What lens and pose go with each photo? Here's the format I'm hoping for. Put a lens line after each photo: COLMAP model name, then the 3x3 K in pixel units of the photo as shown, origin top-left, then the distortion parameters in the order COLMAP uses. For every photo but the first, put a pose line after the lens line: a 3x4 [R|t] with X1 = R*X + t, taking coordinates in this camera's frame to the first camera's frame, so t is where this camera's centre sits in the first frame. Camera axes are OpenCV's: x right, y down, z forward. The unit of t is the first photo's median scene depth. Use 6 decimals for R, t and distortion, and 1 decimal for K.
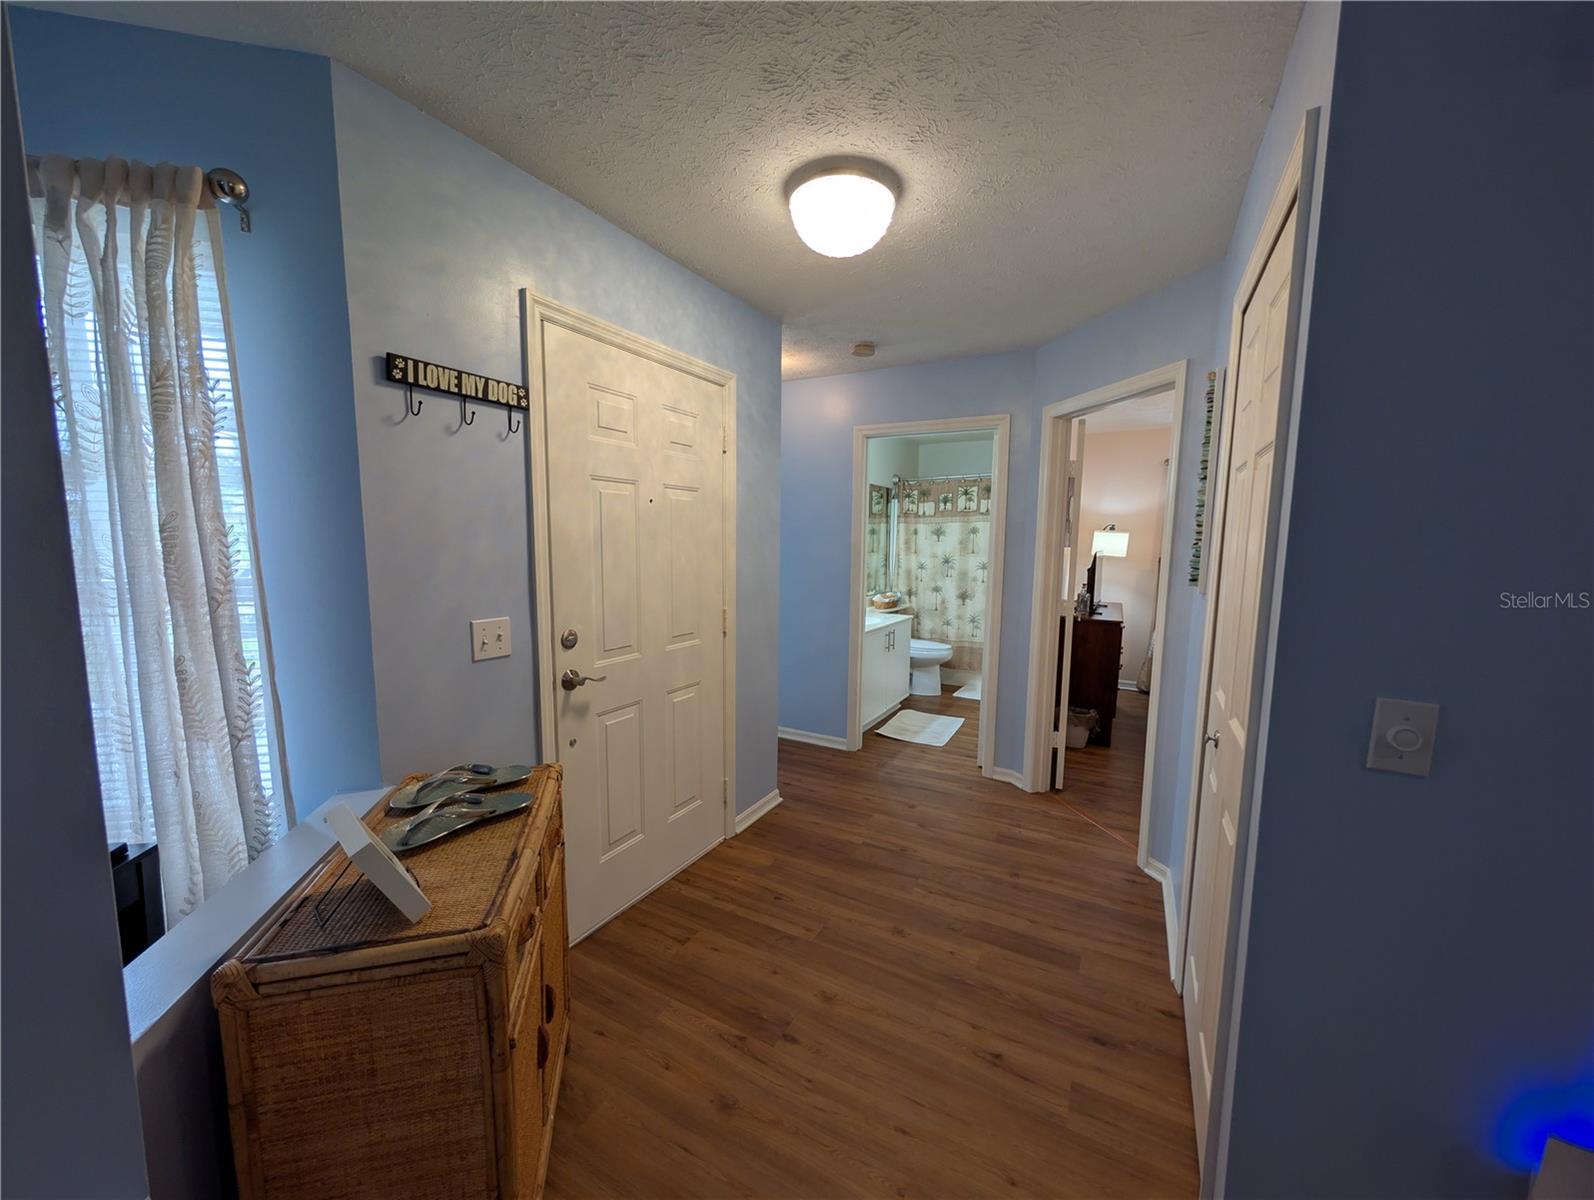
lens RADIAL K [[605.2, 0, 798.3], [0, 605.2, 607.1], [0, 0, 1]] dist [-0.000349, -0.000090]
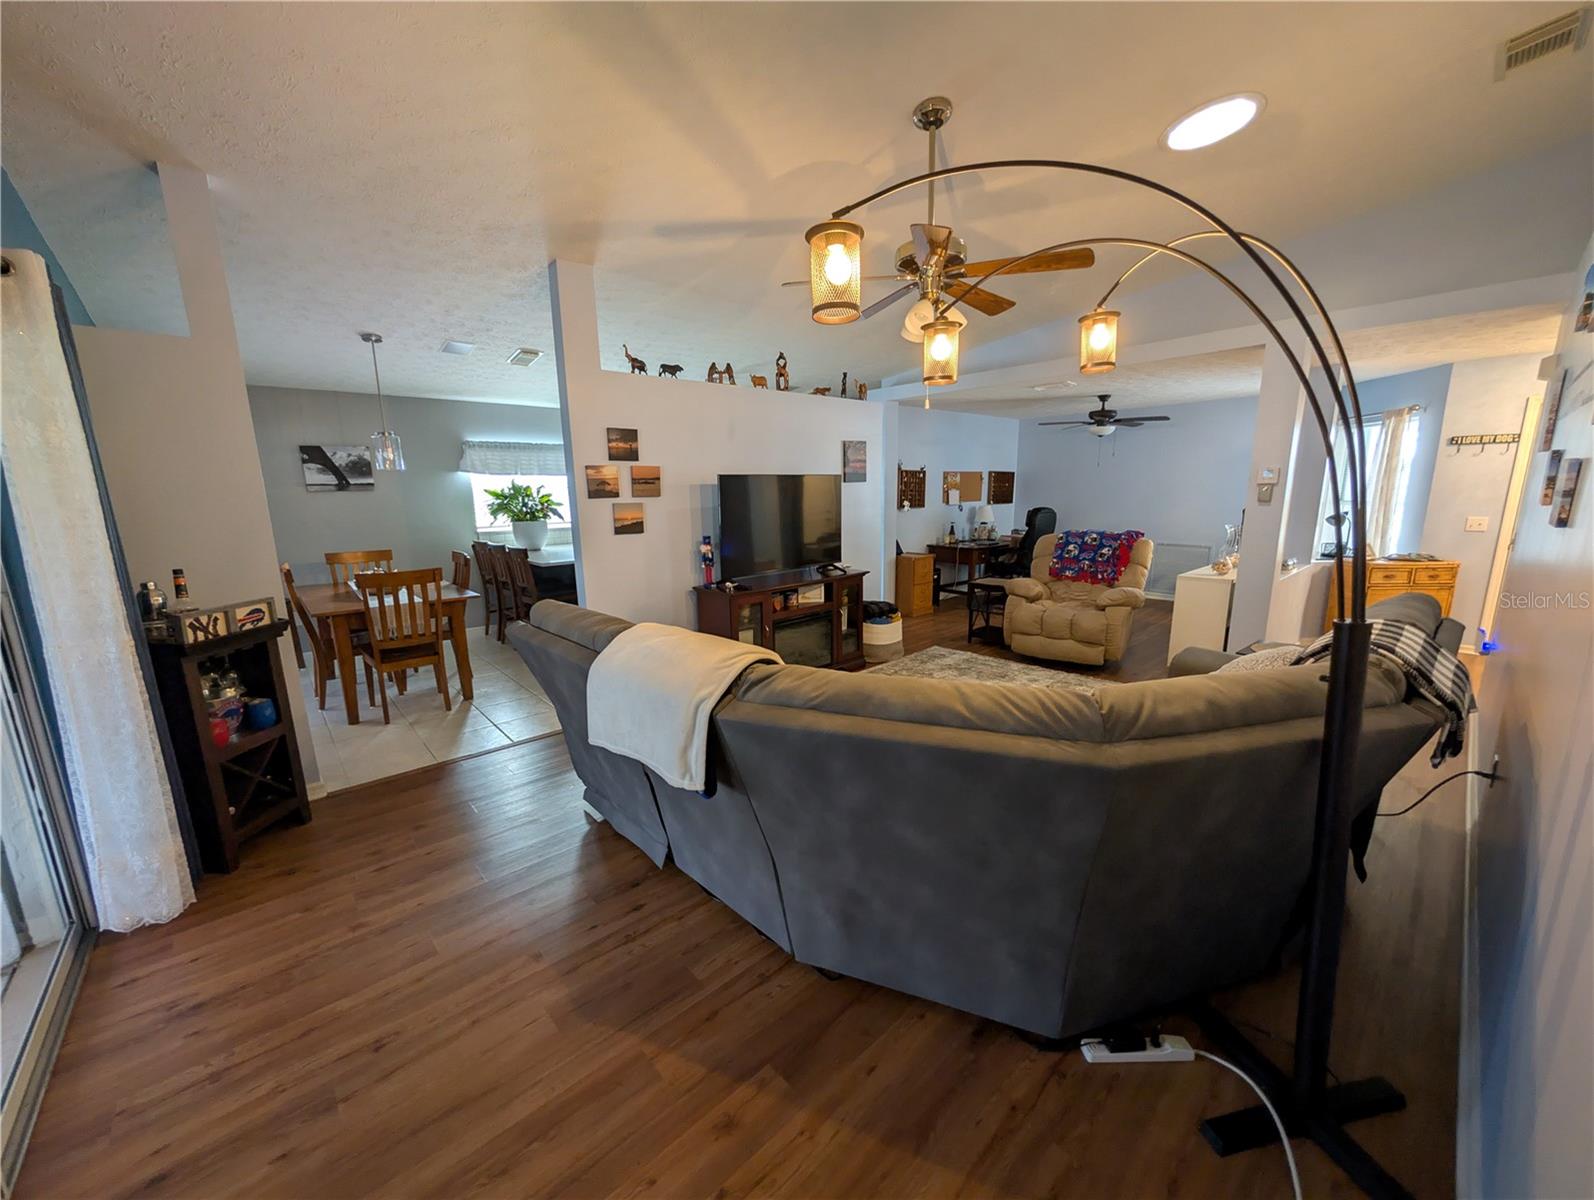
lens RADIAL K [[605.2, 0, 798.3], [0, 605.2, 607.1], [0, 0, 1]] dist [-0.000349, -0.000090]
pose [[-0.321642, 0.178762, -0.929833, 2.740665], [-0.094171, 0.971108, 0.219273, 0.089366], [0.942167, 0.158091, -0.295515, -0.954239]]
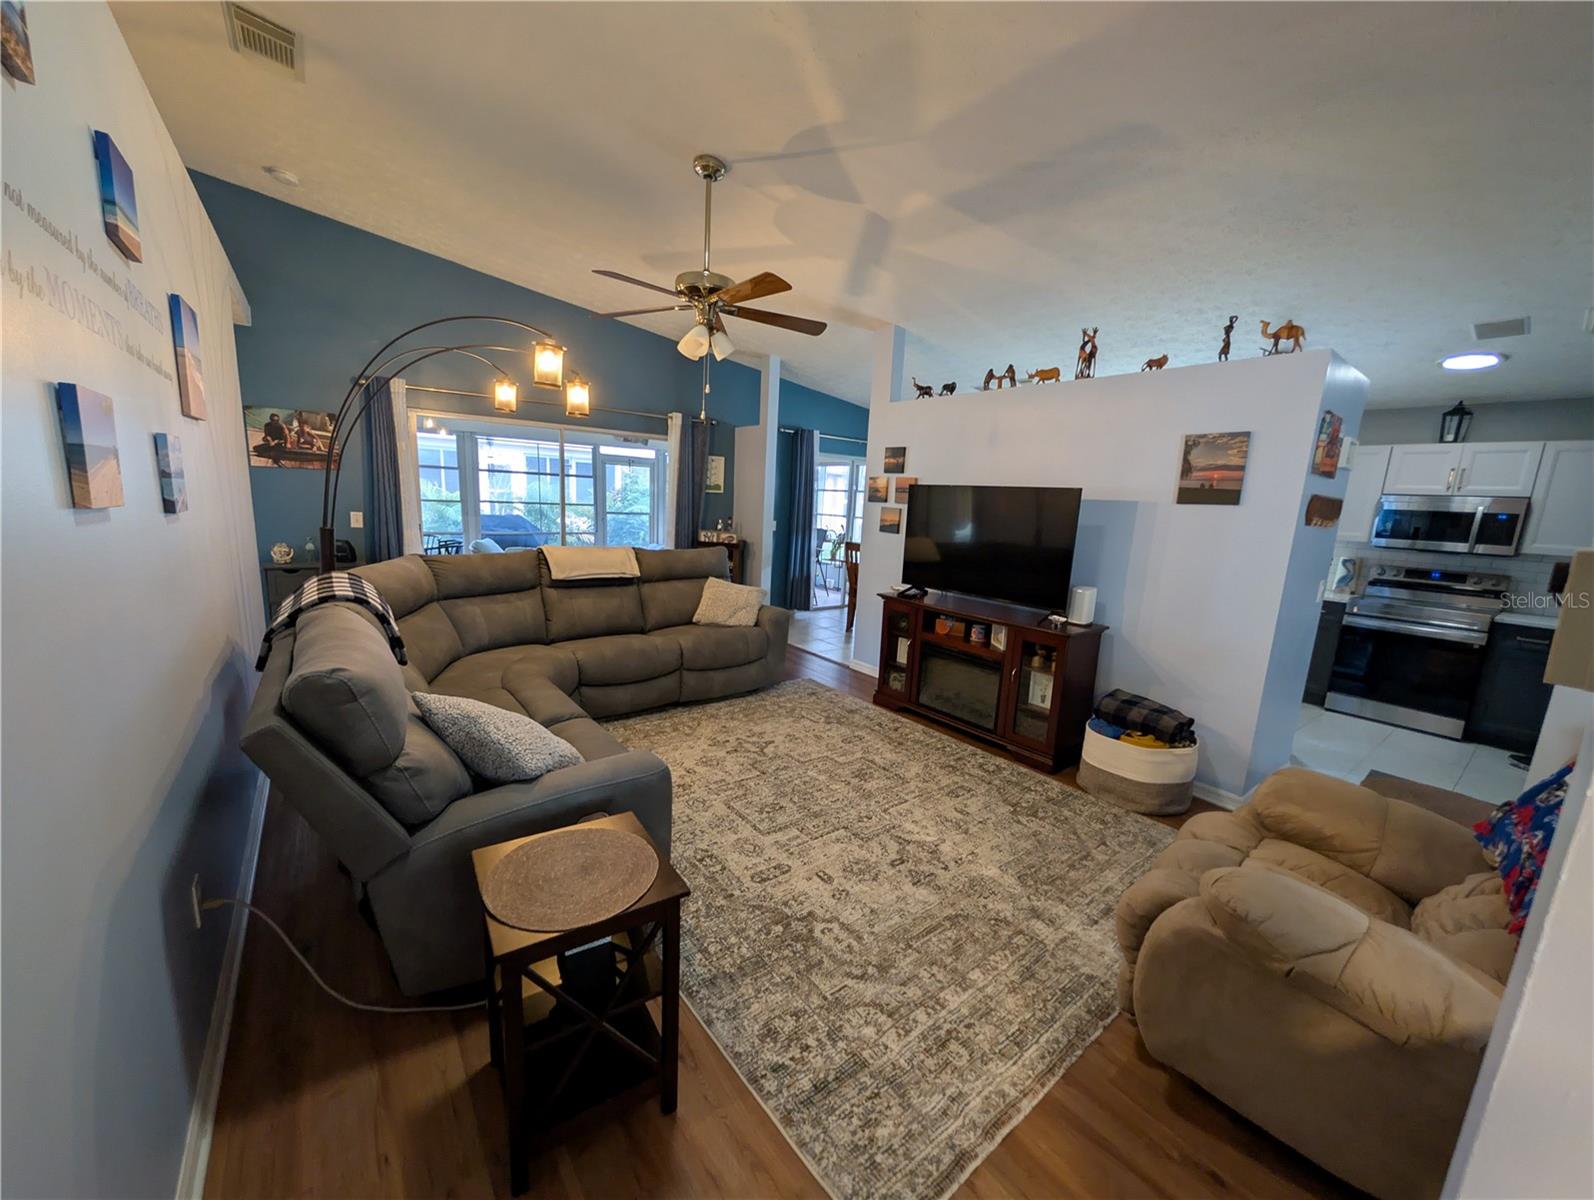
lens RADIAL K [[605.2, 0, 798.3], [0, 605.2, 607.1], [0, 0, 1]] dist [-0.000349, -0.000090]
pose [[-0.913712, -0.130384, 0.384876, 0.506737], [-0.015525, 0.957637, 0.287560, -0.055450], [-0.406065, 0.256772, -0.877029, 0.198822]]
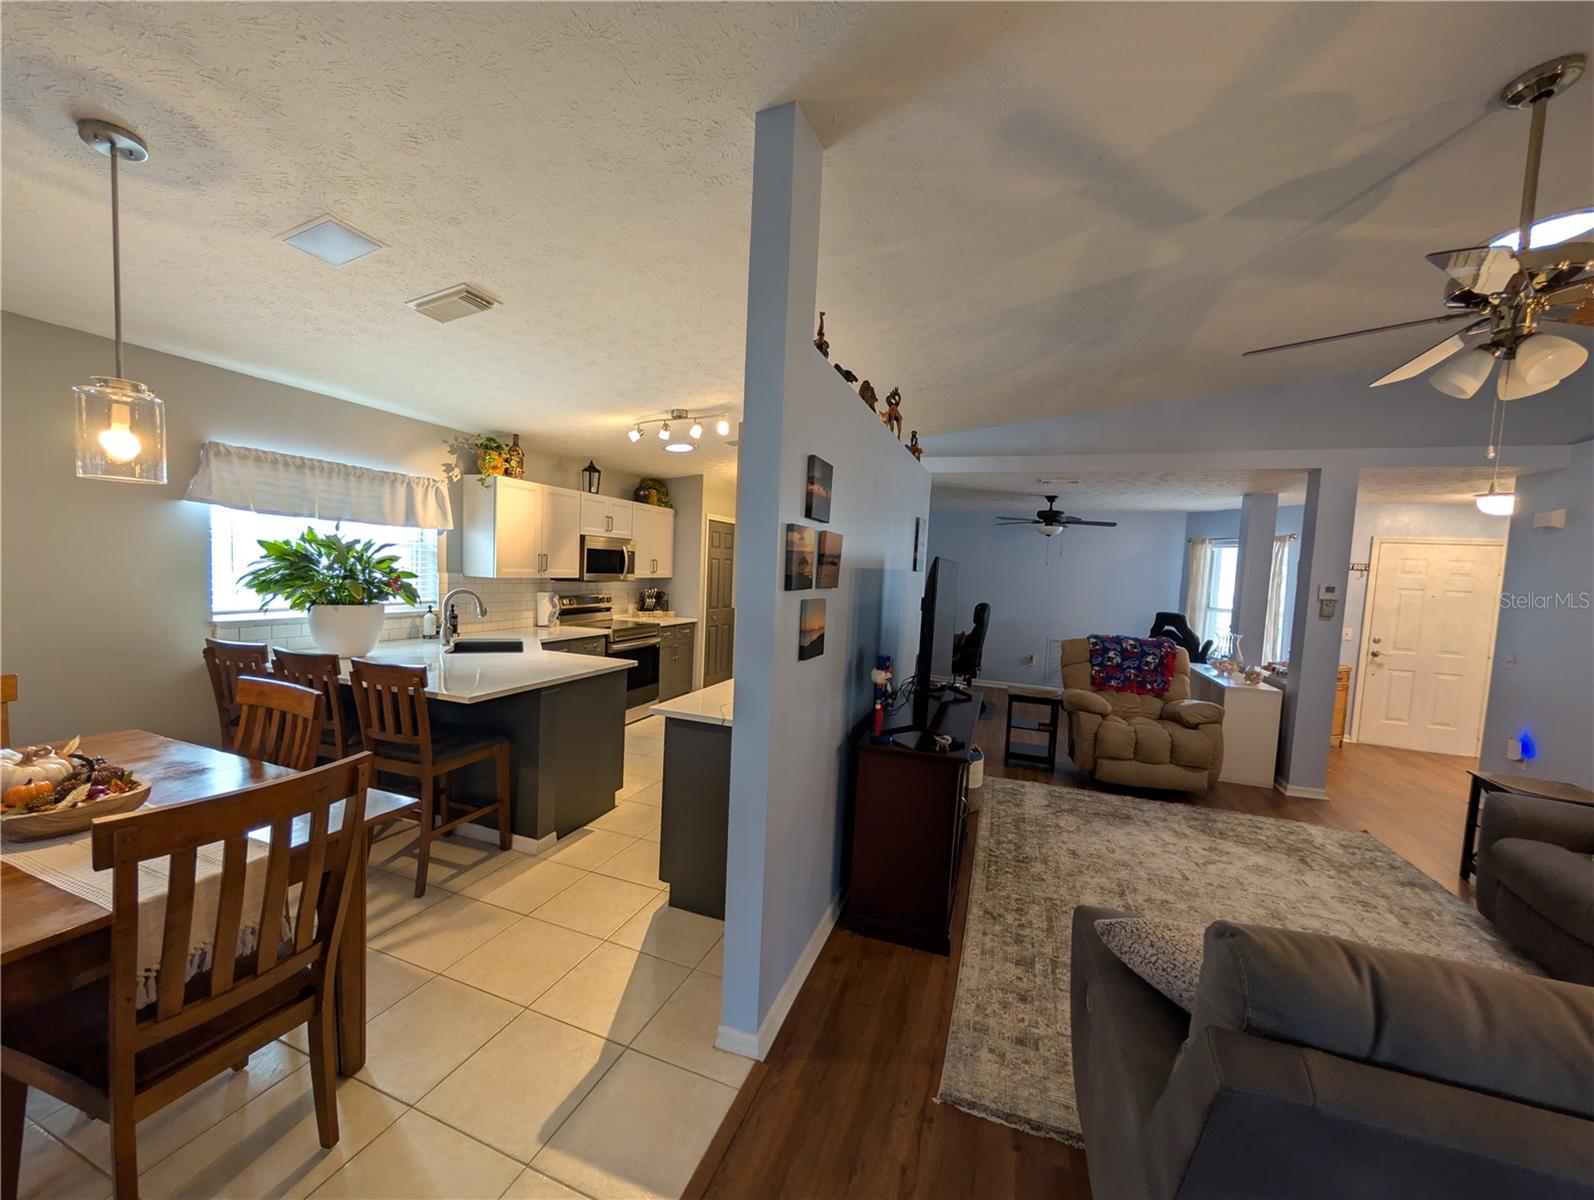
lens RADIAL K [[605.2, 0, 798.3], [0, 605.2, 607.1], [0, 0, 1]] dist [-0.000349, -0.000090]
pose [[0.144287, 0.062046, -0.987589, 2.084412], [-0.157495, 0.986750, 0.038984, 0.214562], [0.976922, 0.149916, 0.152148, -2.223769]]
